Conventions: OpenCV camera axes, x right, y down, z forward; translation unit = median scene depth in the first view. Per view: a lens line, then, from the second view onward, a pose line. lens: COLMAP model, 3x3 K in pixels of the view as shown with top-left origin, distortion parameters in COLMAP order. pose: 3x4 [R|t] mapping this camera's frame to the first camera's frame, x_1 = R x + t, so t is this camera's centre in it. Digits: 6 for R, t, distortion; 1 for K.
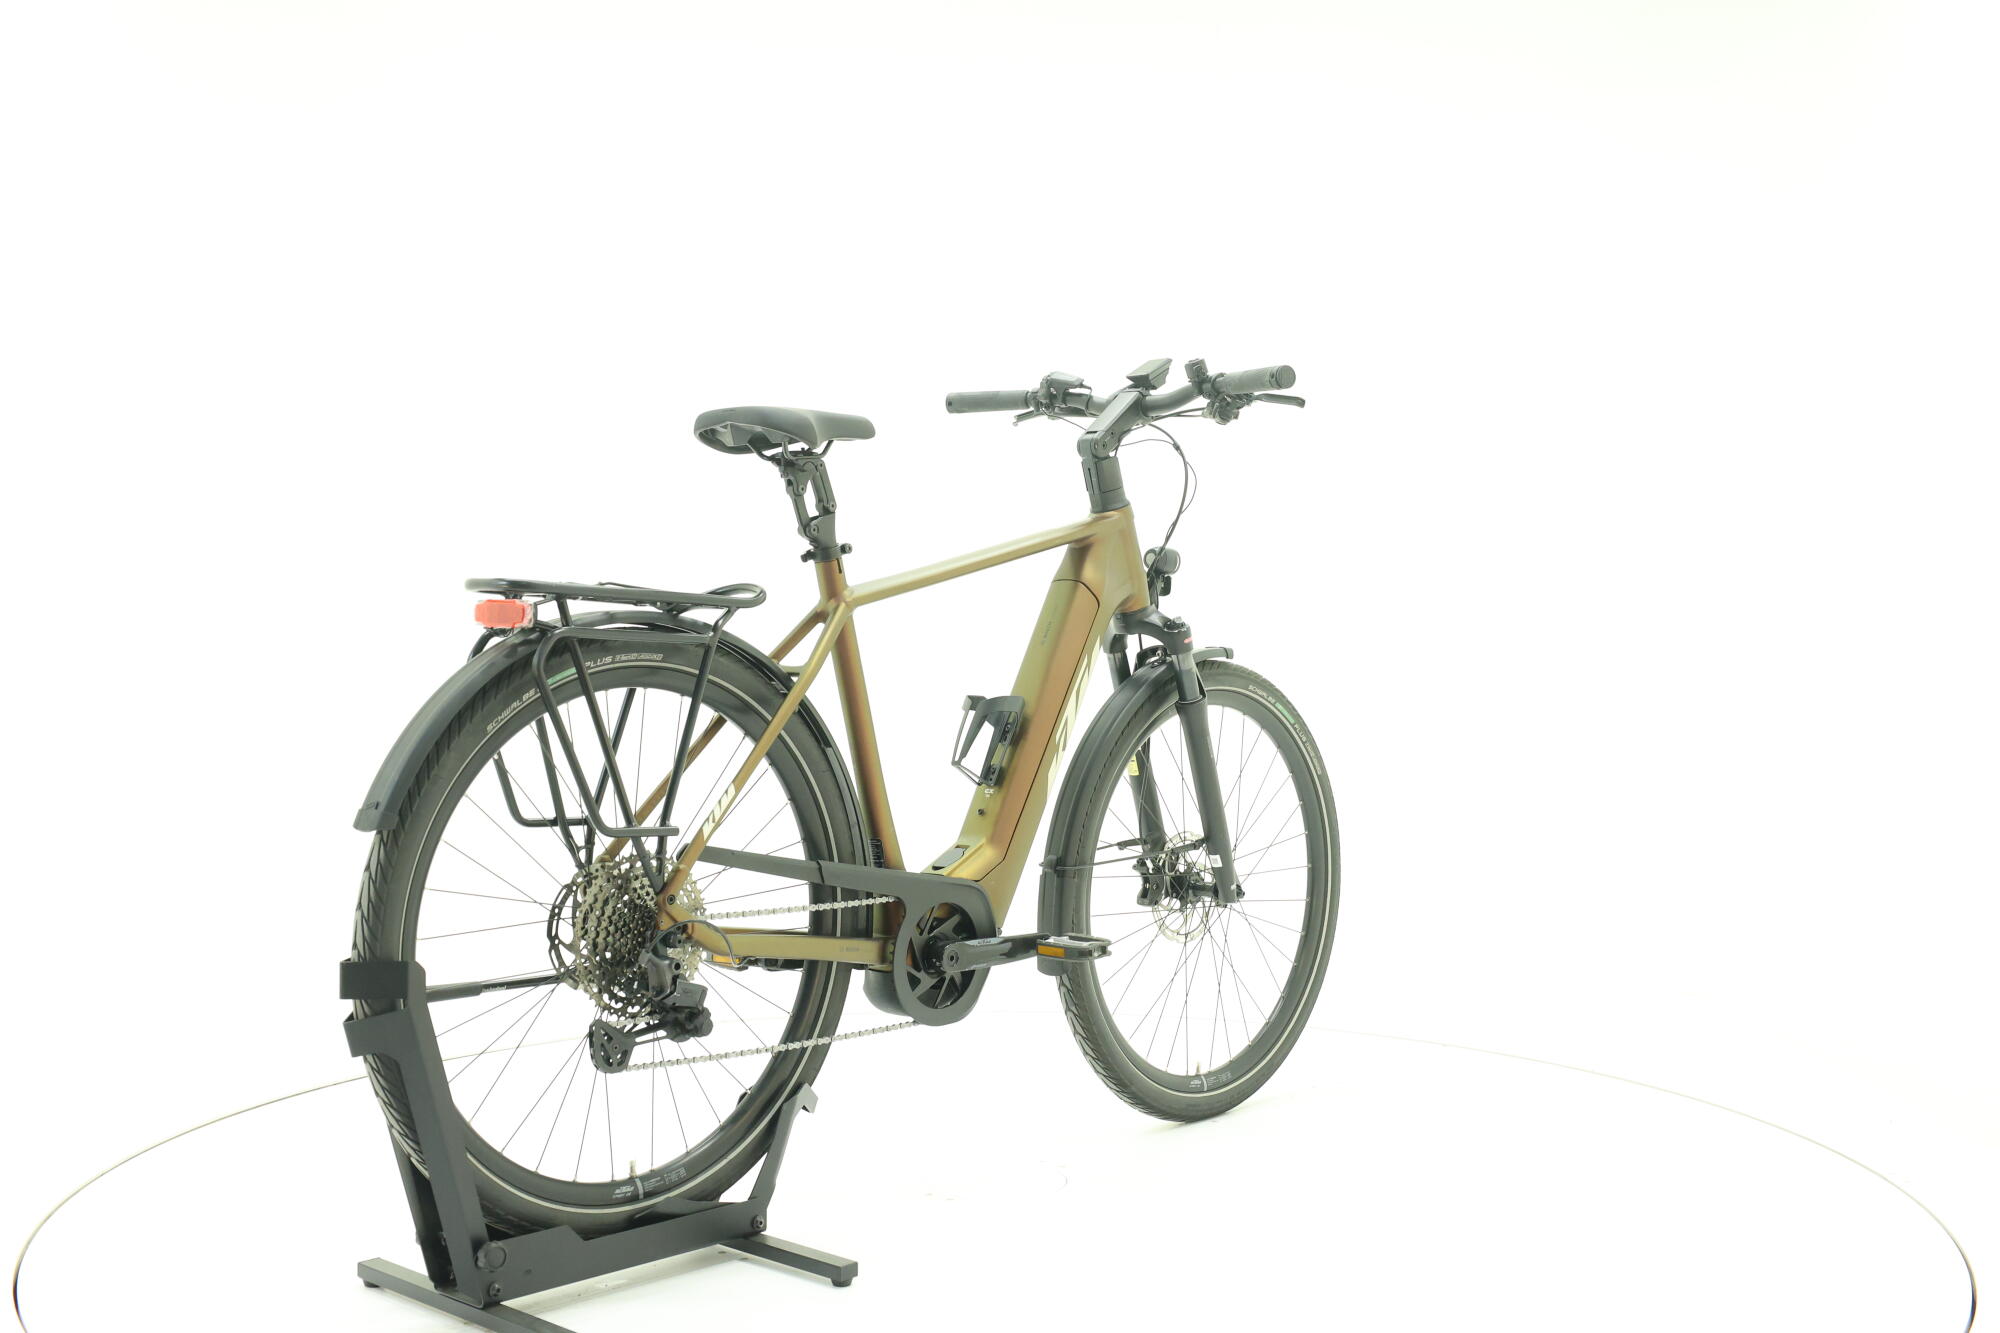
lens RADIAL K [[2128.0, 0, 1001.3], [0, 2128.0, 671.3], [0, 0, 1]] dist [0.024443, 0.000000]
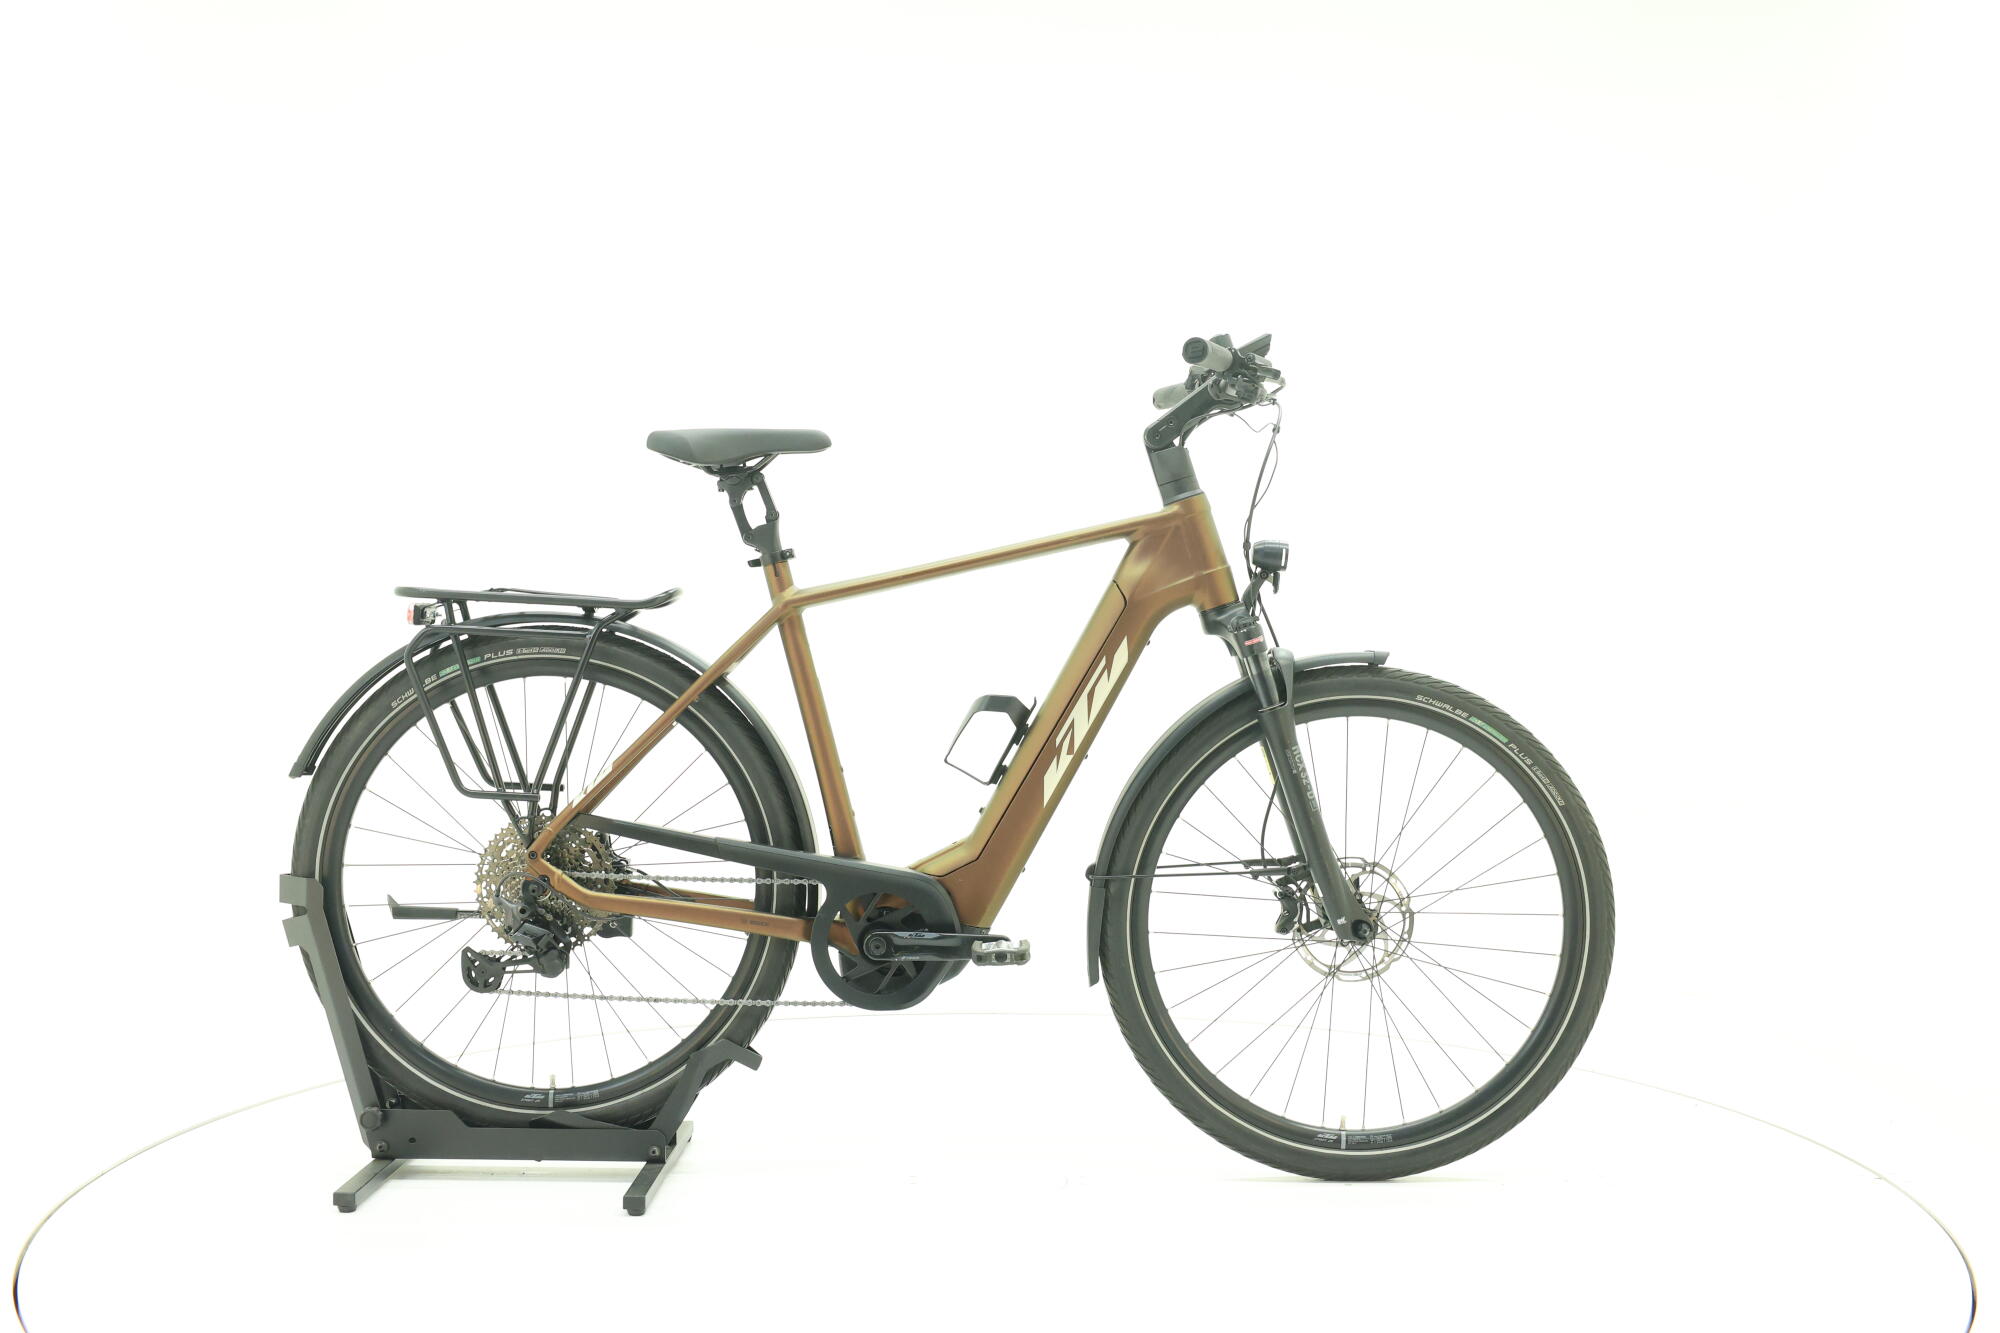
lens RADIAL K [[2128.0, 0, 996.6], [0, 2128.0, 667.8], [0, 0, 1]] dist [0.024443, 0.000000]
pose [[0.670132, 0.019401, -0.741988, 0.814520], [-0.018822, 0.999781, 0.009142, -0.011731], [0.742003, 0.007839, 0.670351, 0.358875]]
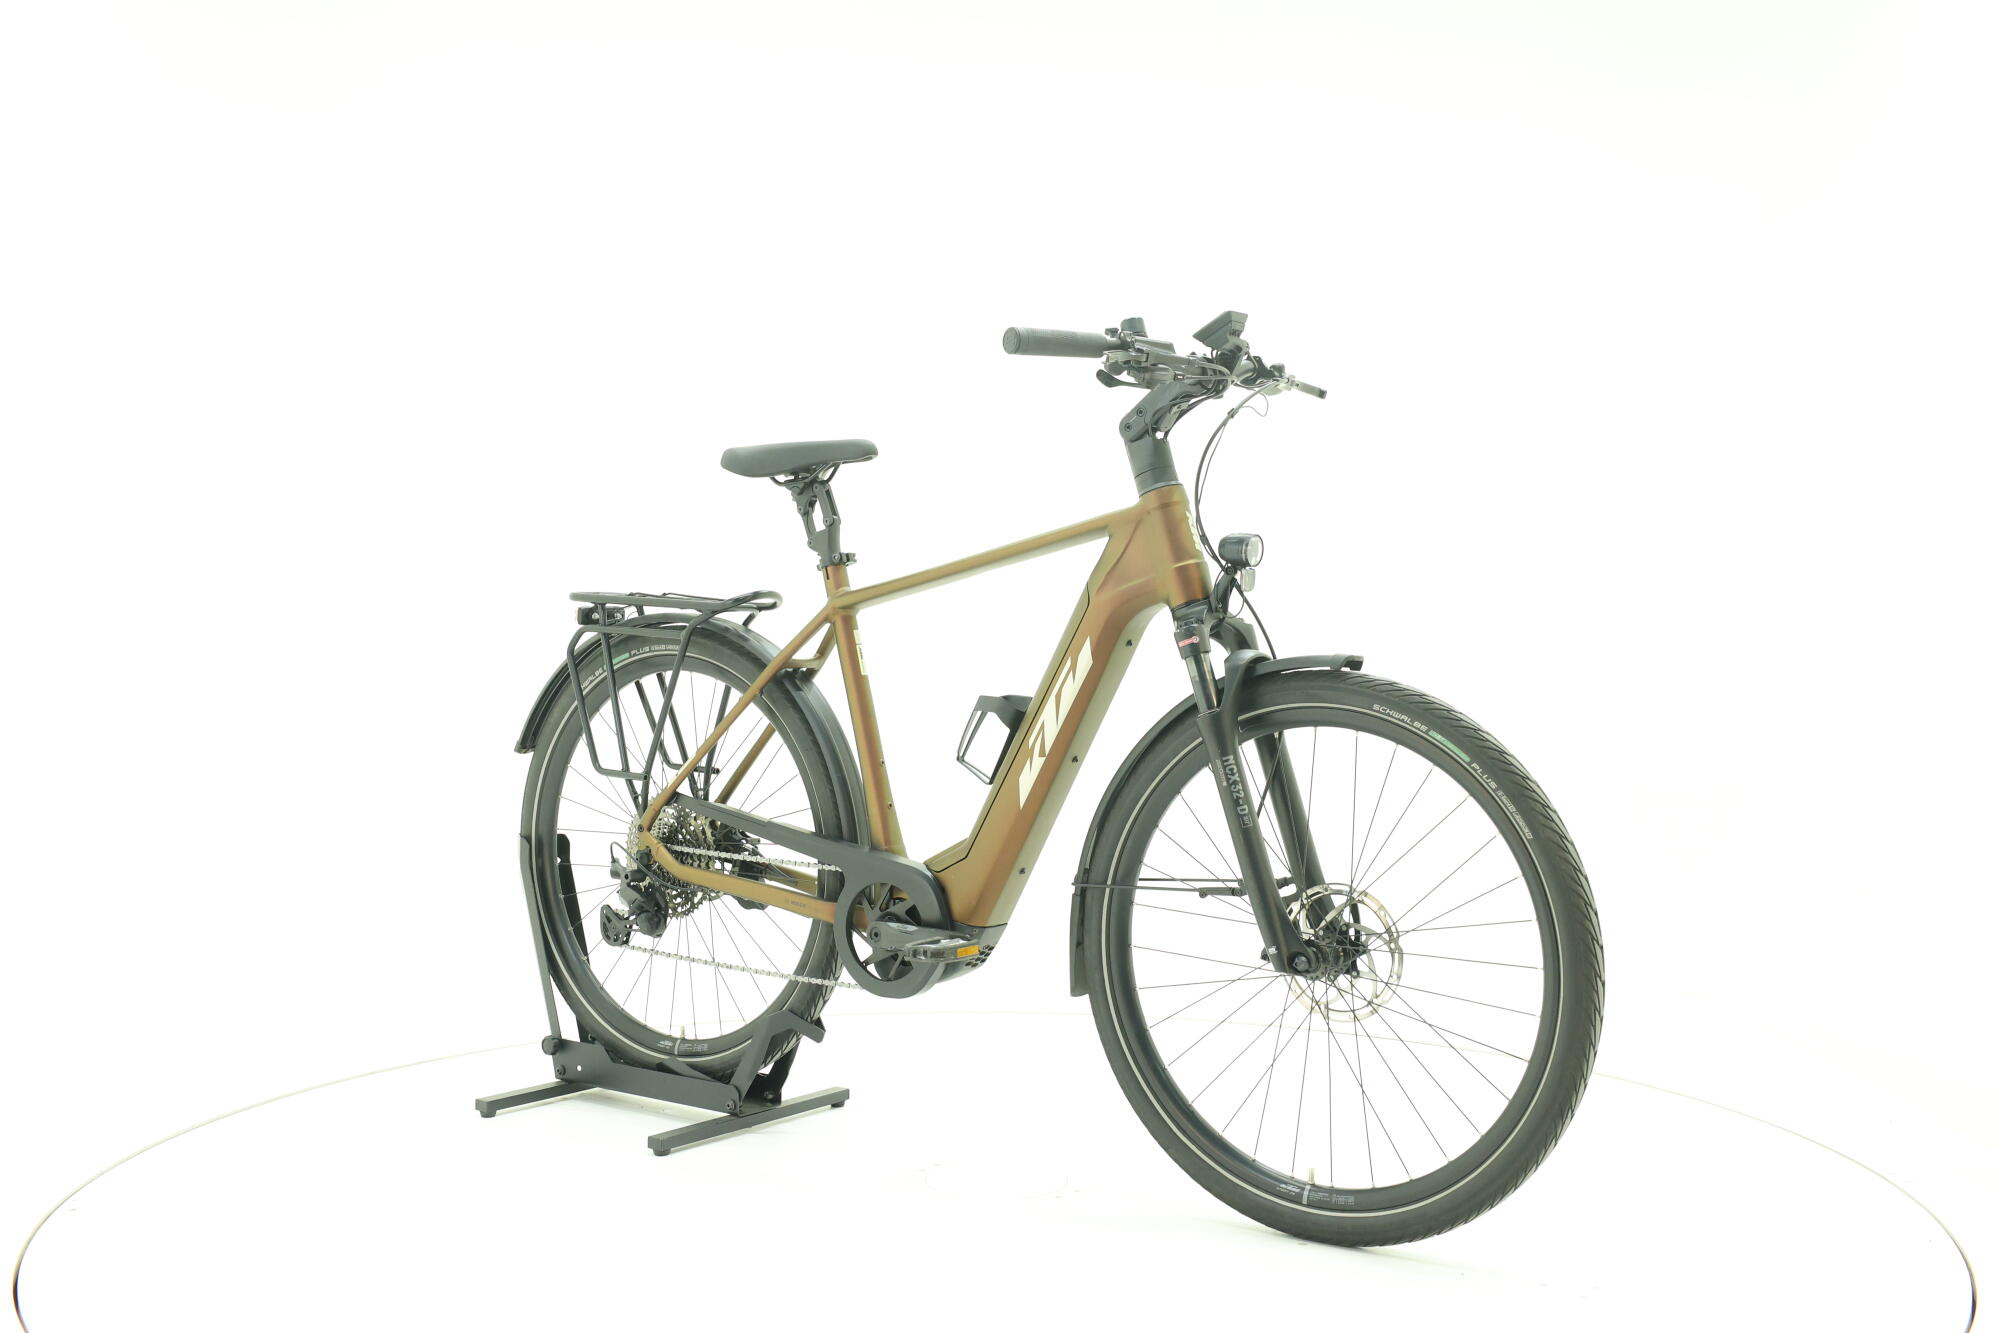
lens RADIAL K [[2128.0, 0, 1003.2], [0, 2128.0, 667.1], [0, 0, 1]] dist [0.024443, 0.000000]
pose [[0.107422, 0.019178, -0.994028, 1.092601], [-0.025419, 0.999540, 0.016538, -0.020398], [0.993888, 0.023490, 0.107860, 0.981346]]
